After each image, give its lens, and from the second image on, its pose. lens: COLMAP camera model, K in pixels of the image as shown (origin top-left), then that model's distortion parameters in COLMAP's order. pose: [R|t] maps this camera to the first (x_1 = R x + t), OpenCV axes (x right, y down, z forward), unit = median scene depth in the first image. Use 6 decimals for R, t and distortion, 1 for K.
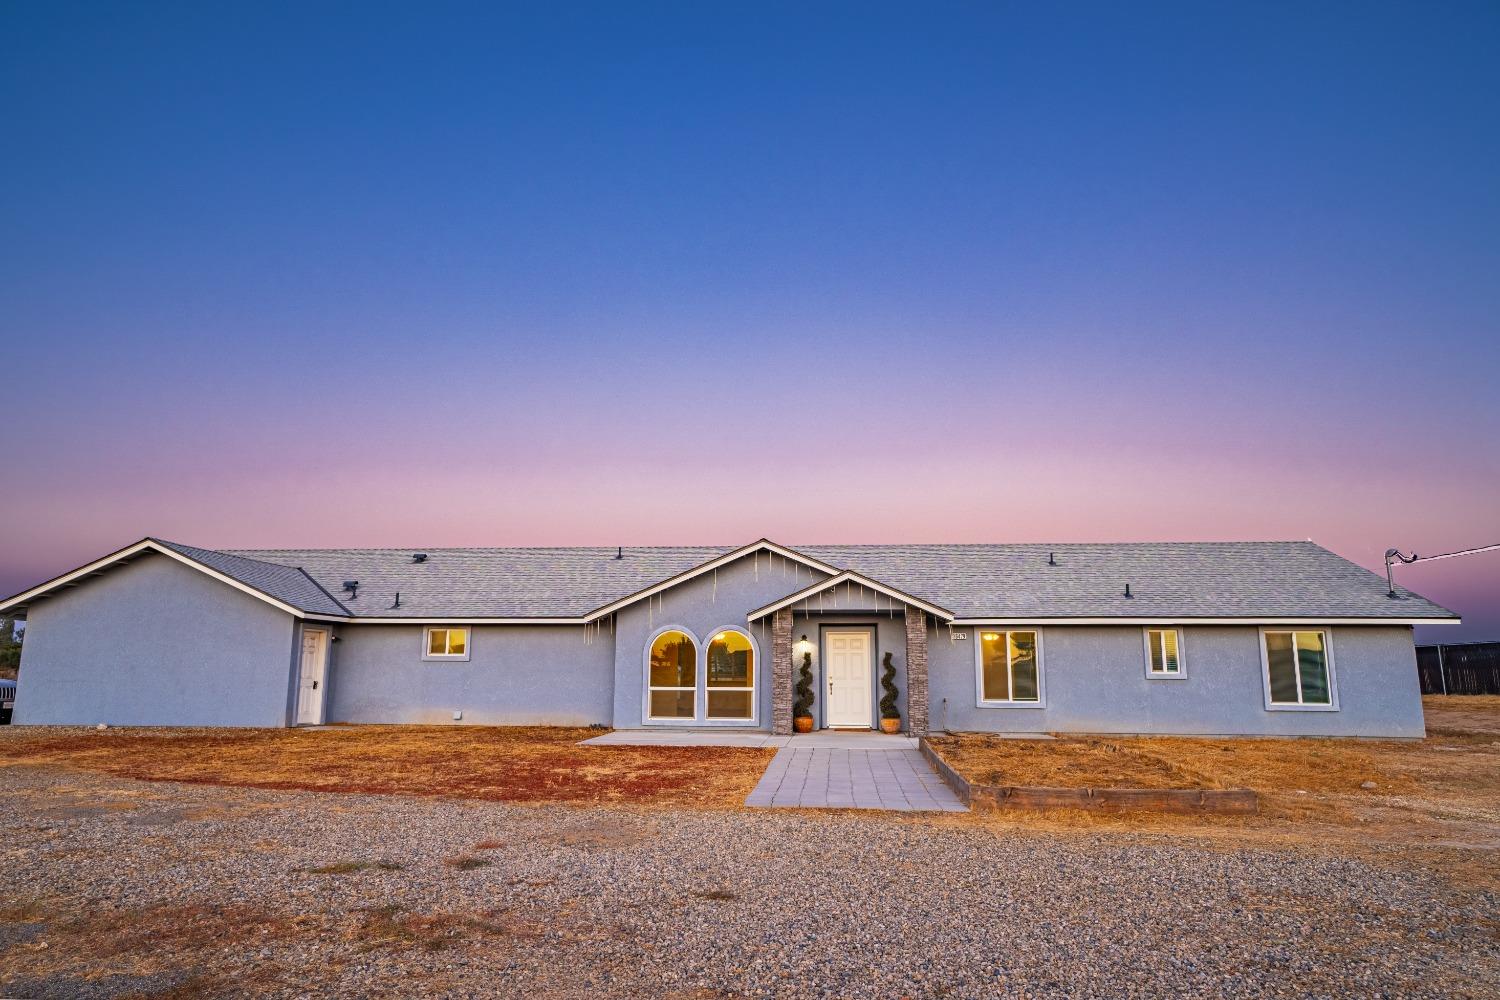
lens RADIAL K [[917.0, 0, 756.0], [0, 917.0, 497.7], [0, 0, 1]] dist [-0.001231, -0.000113]
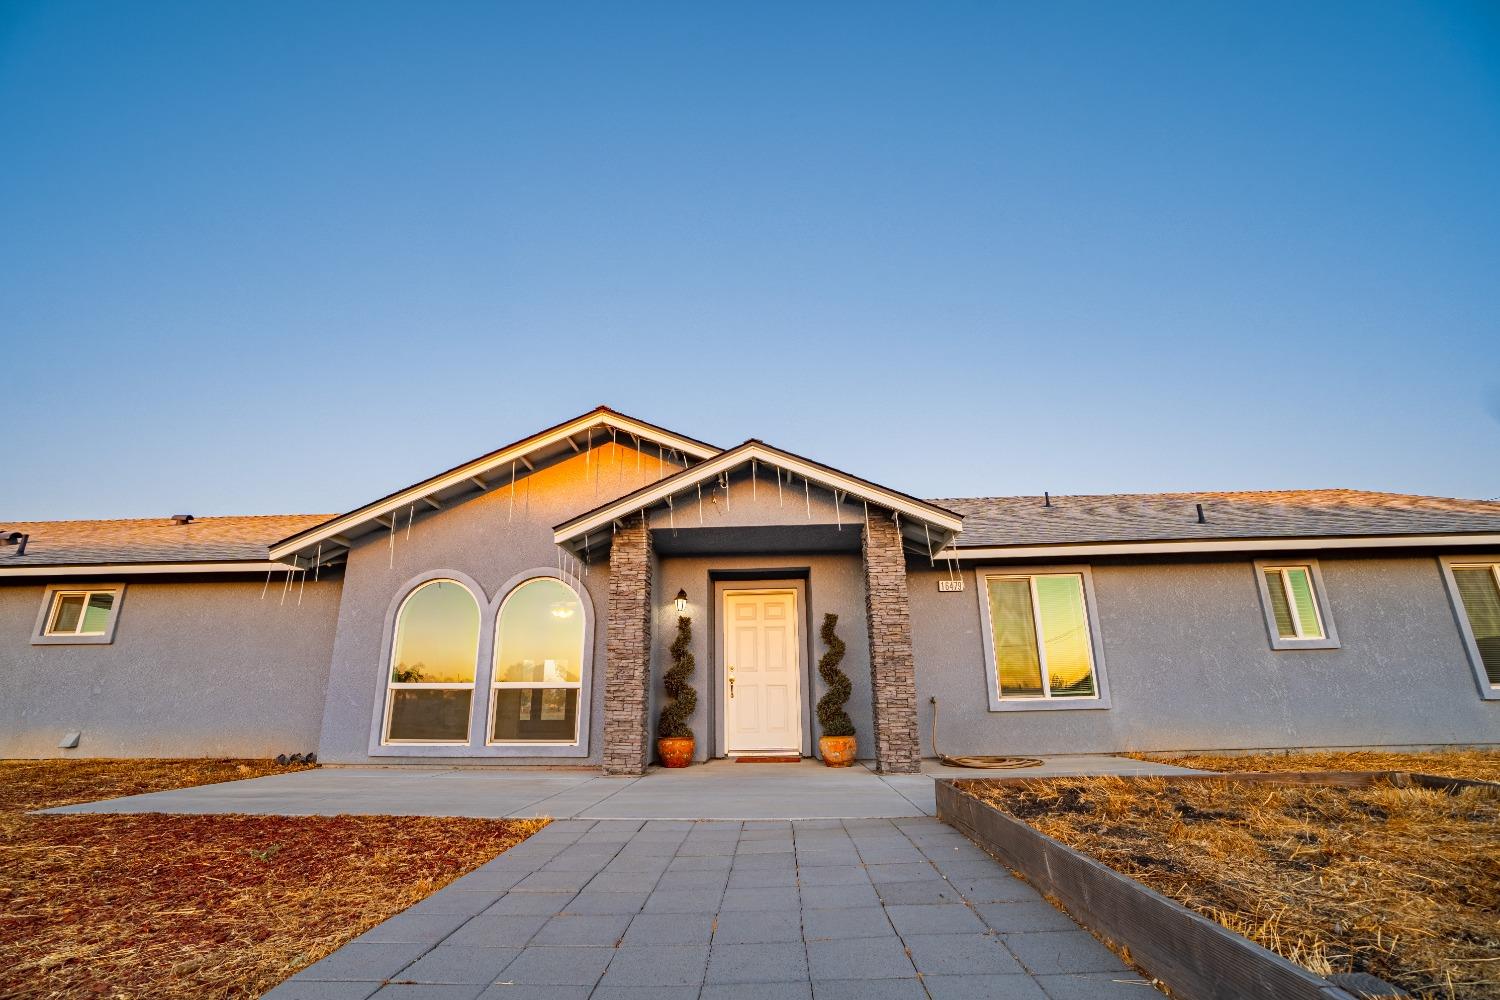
lens RADIAL K [[658.3, 0, 748.0], [0, 658.3, 505.5], [0, 0, 1]] dist [-0.055501, 0.017178]
pose [[0.998496, -0.003314, 0.054722, 0.073506], [0.009433, 0.993671, -0.111931, 0.147855], [-0.054005, 0.112279, 0.992208, 0.604127]]
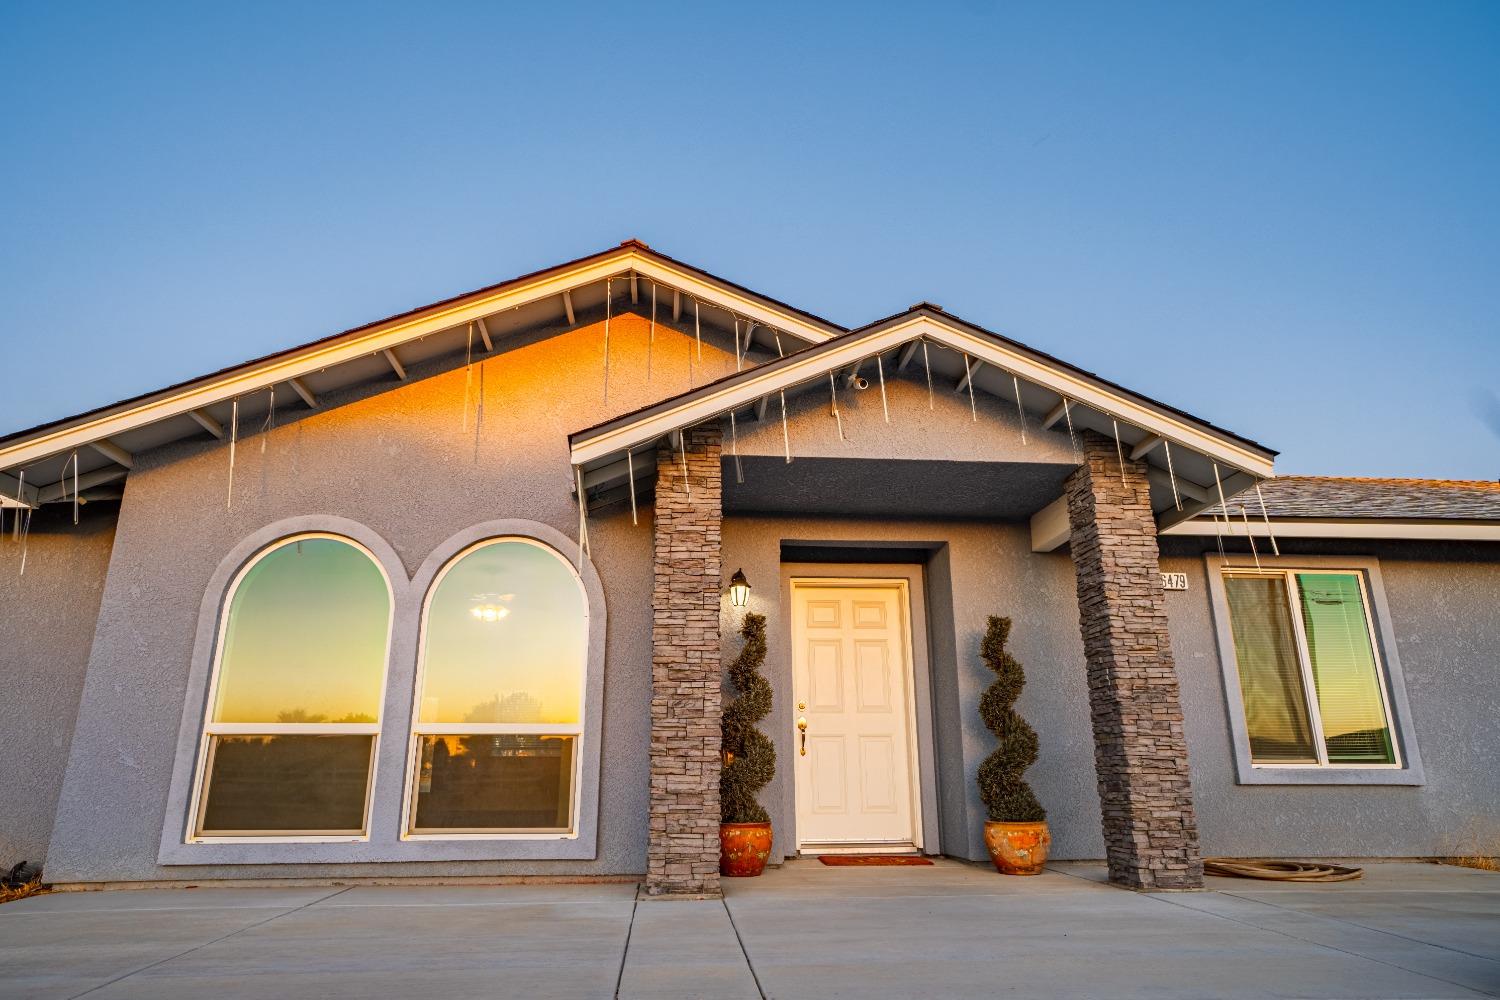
lens RADIAL K [[894.6, 0, 746.2], [0, 894.6, 504.2], [0, 0, 1]] dist [-0.010125, 0.020340]
pose [[0.983659, 0.042973, 0.174837, -0.003538], [-0.023779, 0.993600, -0.110427, 0.166172], [-0.178464, 0.104465, 0.978385, 0.695181]]
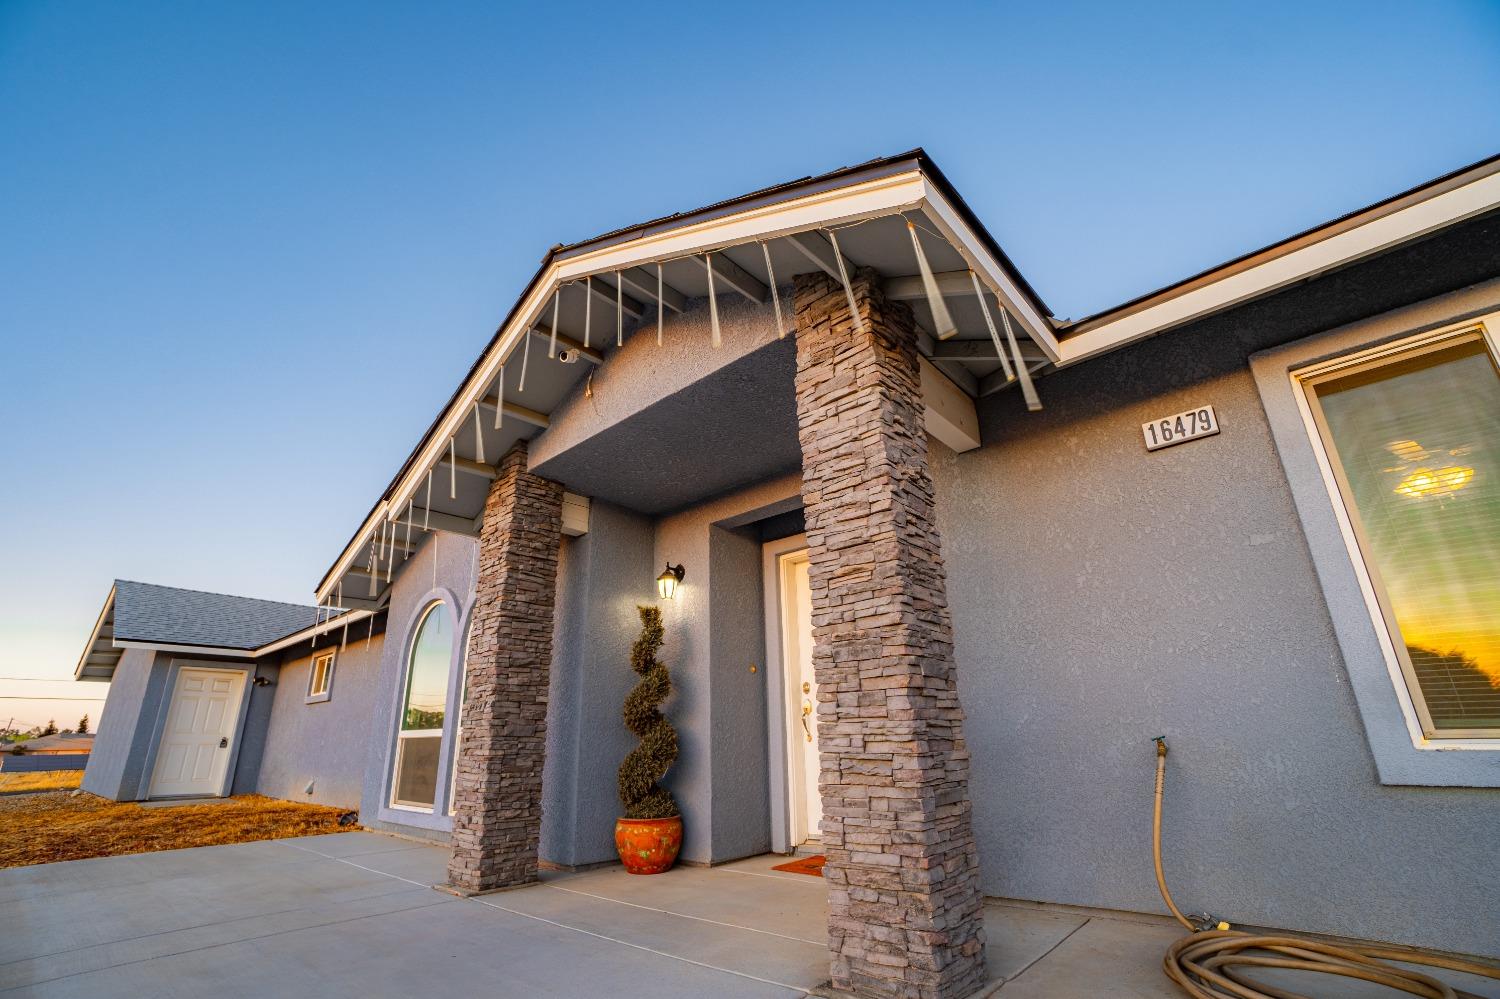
lens RADIAL K [[658.3, 0, 748.0], [0, 658.3, 505.0], [0, 0, 1]] dist [-0.055501, 0.017178]
pose [[0.802753, -0.230099, -0.550129, 0.223099], [0.139398, 0.969403, -0.202055, 0.187227], [0.579789, 0.085513, 0.810266, 0.837226]]
